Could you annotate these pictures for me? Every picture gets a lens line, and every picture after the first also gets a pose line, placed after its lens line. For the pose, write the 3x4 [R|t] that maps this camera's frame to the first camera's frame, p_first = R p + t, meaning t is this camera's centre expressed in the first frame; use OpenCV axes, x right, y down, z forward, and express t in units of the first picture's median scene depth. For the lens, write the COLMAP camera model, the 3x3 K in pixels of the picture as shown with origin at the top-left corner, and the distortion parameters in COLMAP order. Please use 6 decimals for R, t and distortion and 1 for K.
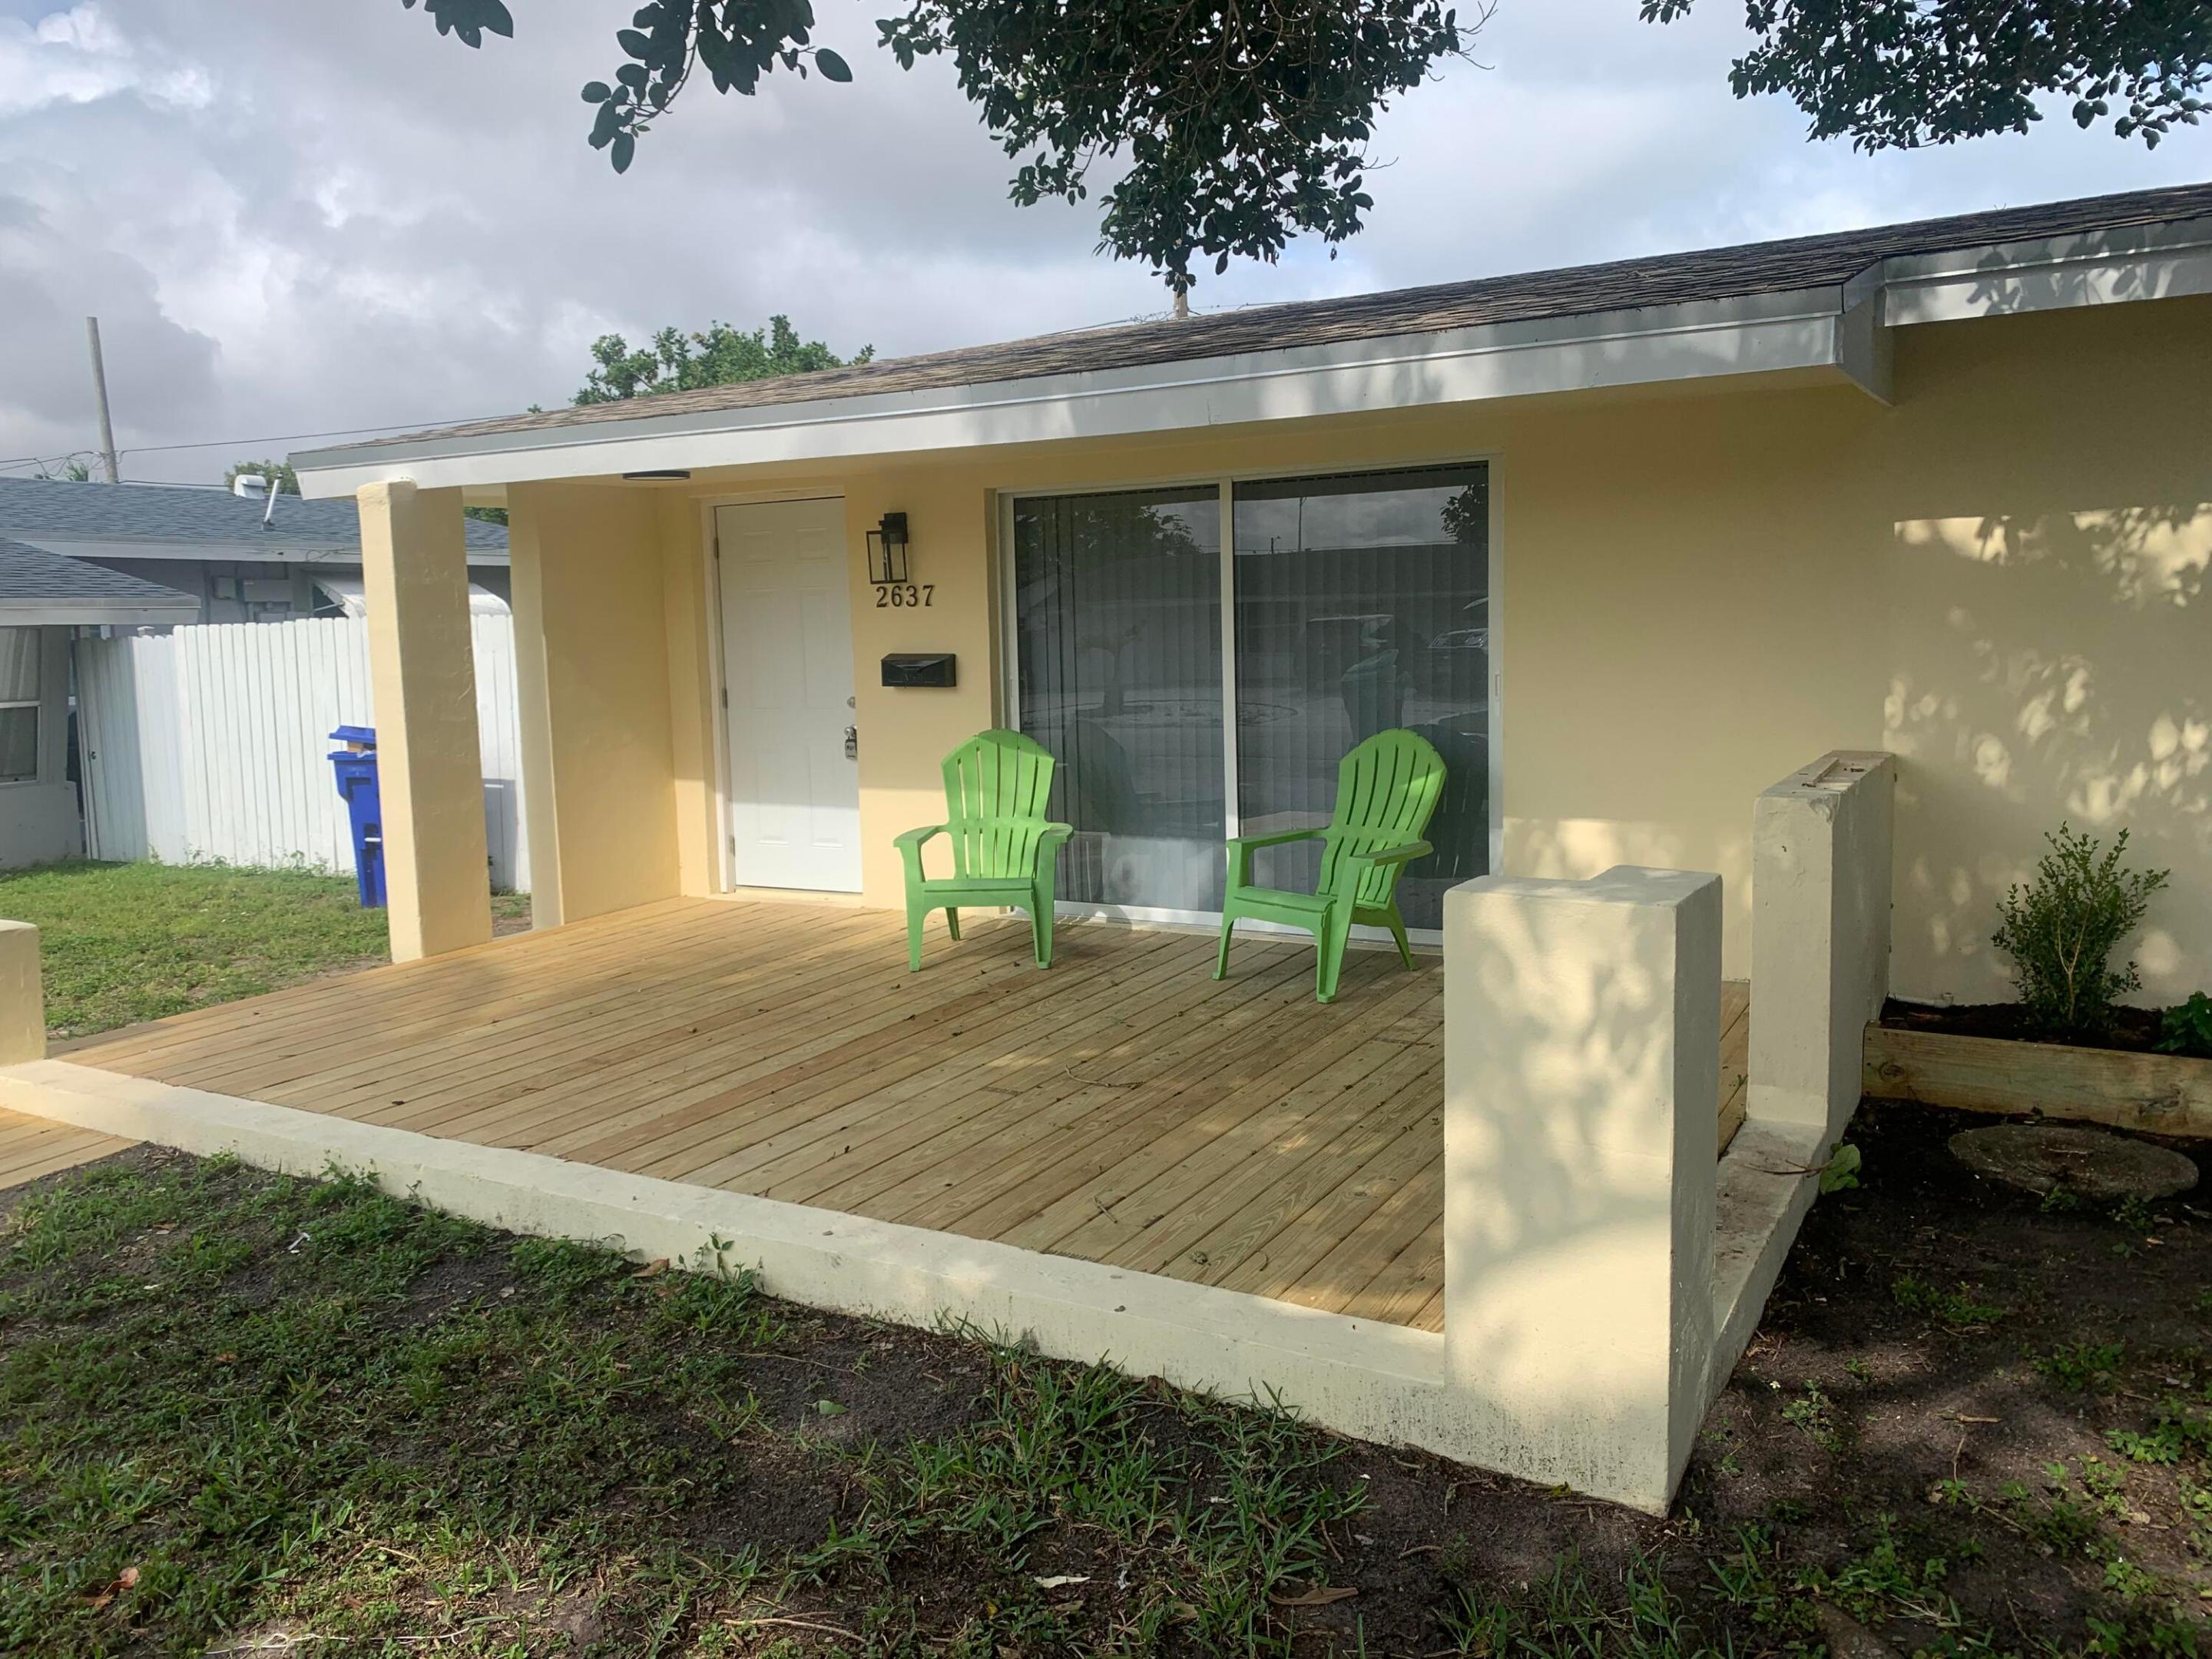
lens RADIAL K [[1690.4, 0, 1092.1], [0, 1690.4, 819.4], [0, 0, 1]] dist [0.034178, -0.035941]
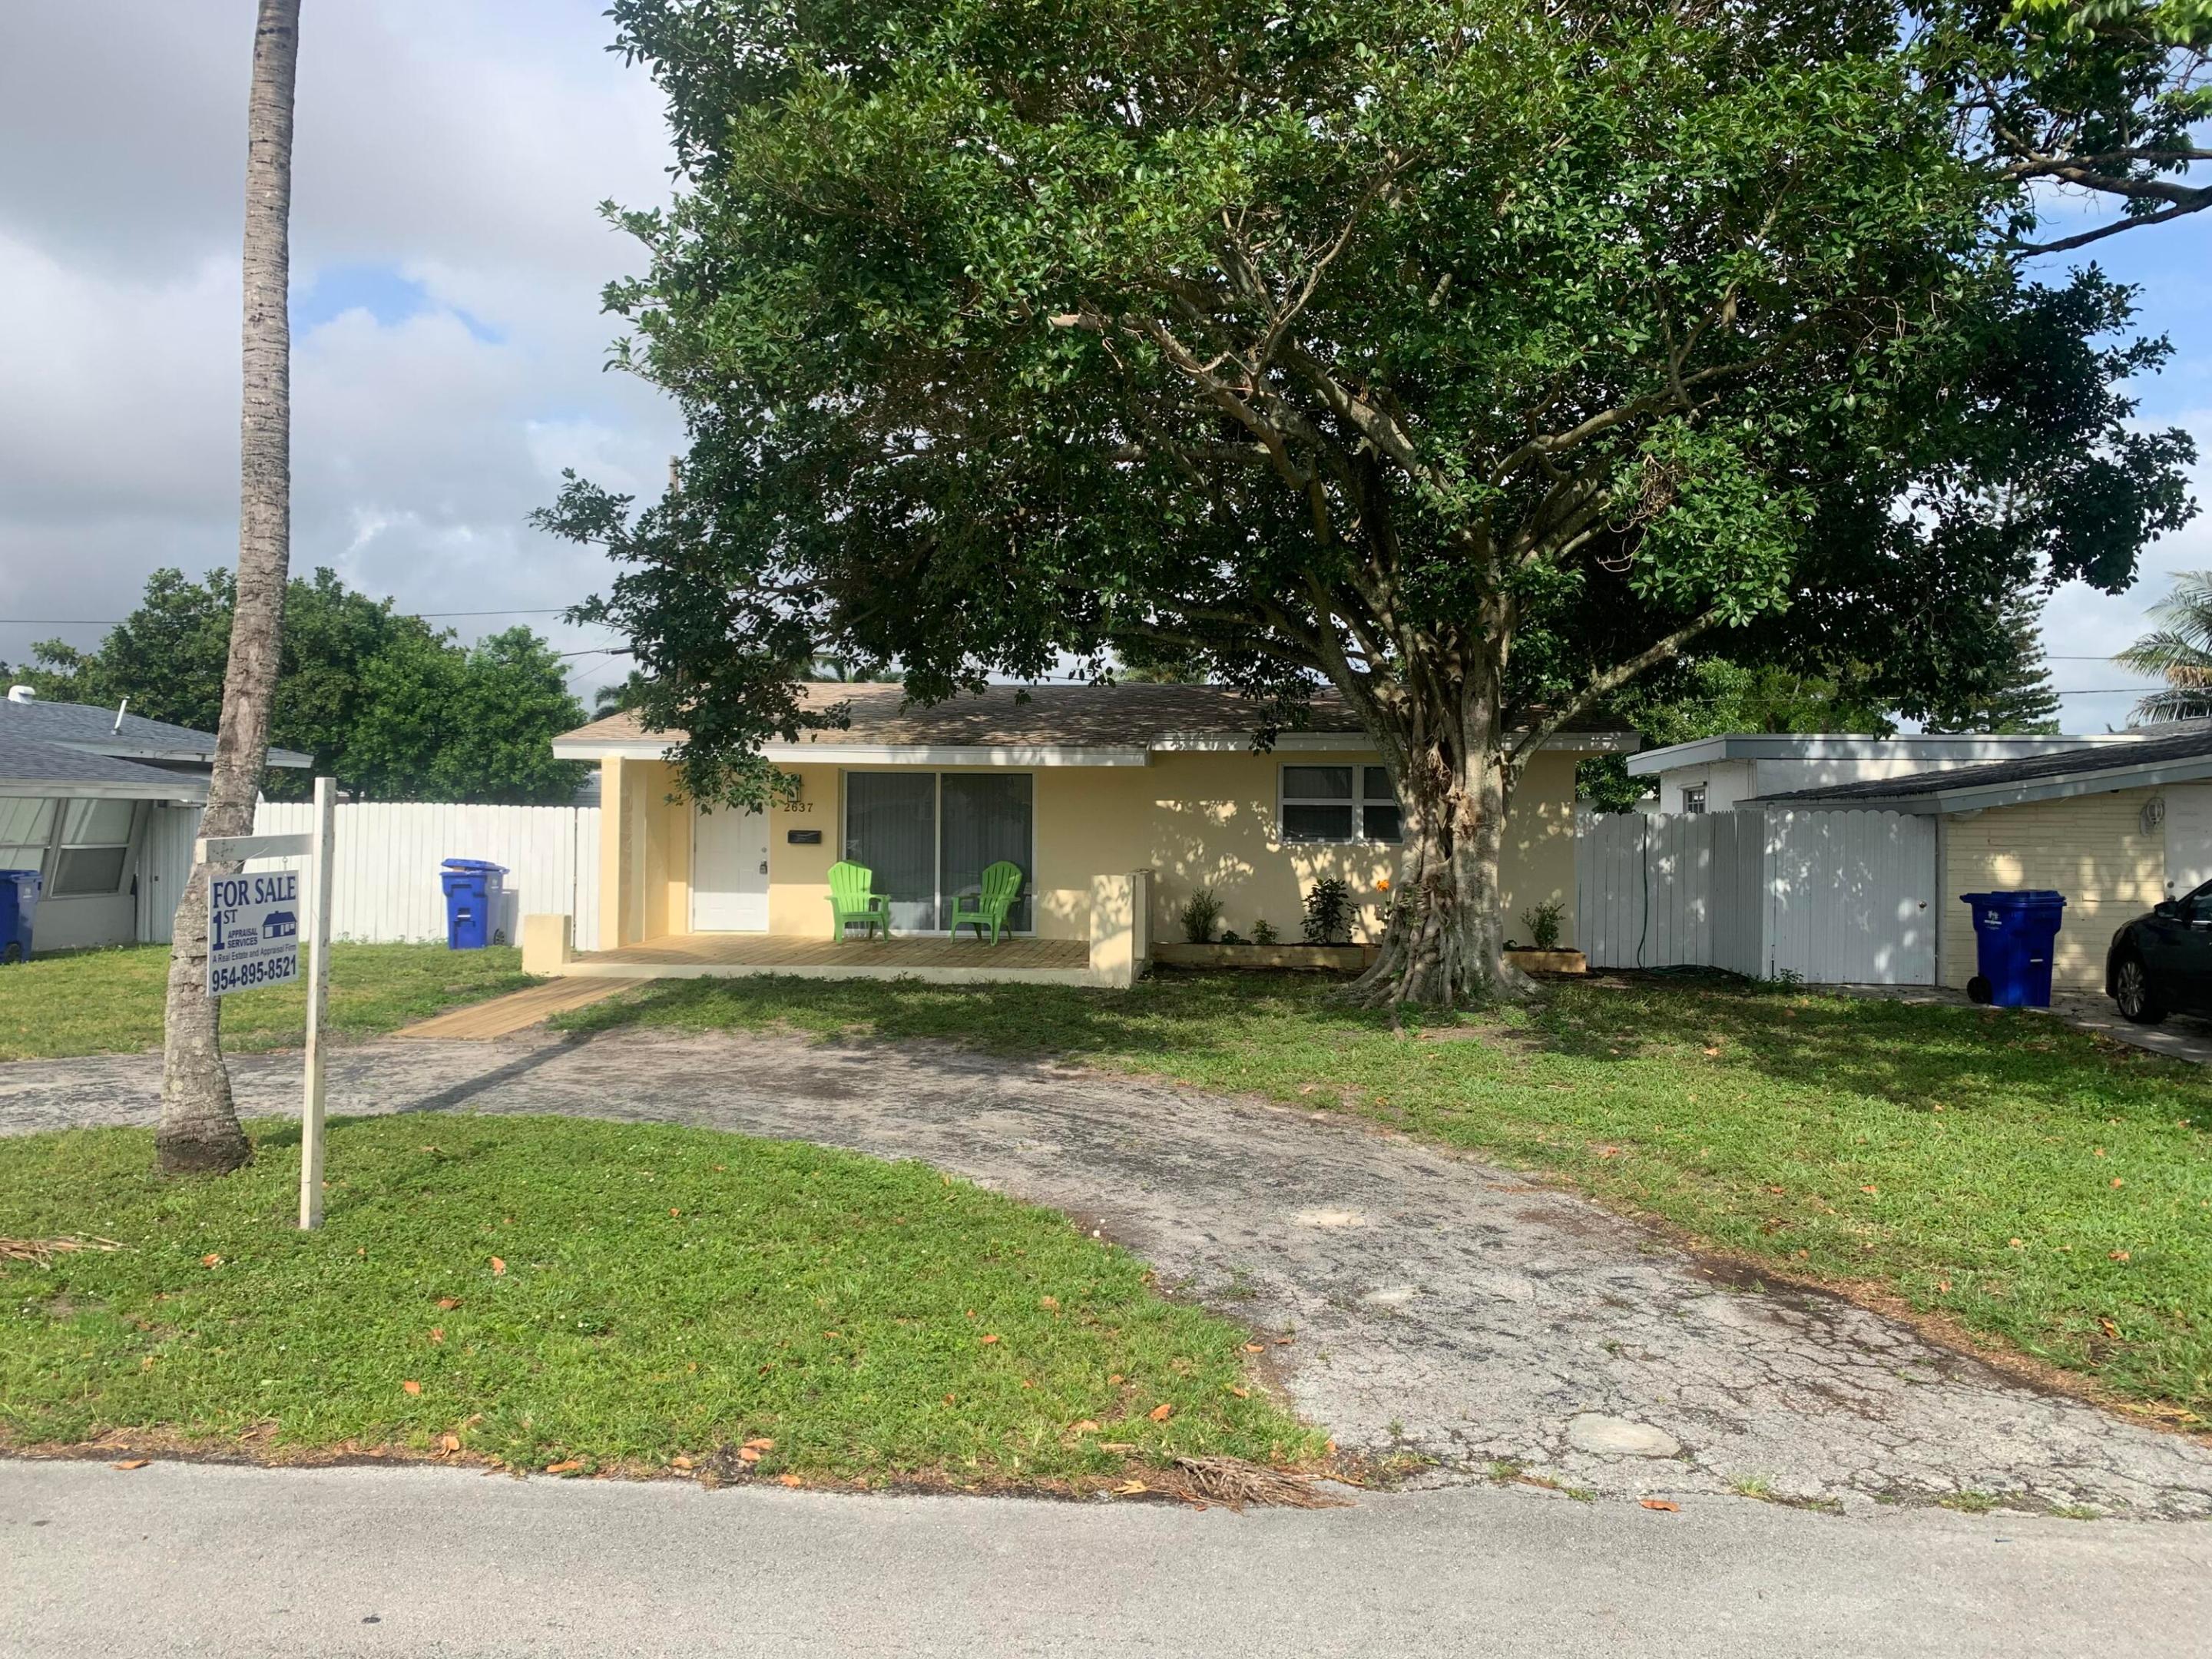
lens RADIAL K [[1690.4, 0, 1092.1], [0, 1690.4, 819.4], [0, 0, 1]] dist [0.034178, -0.035941]
pose [[0.907688, 0.037300, 0.417984, -0.783928], [0.014006, 0.992794, -0.119010, 0.196053], [-0.419411, 0.113878, 0.900625, -1.481683]]
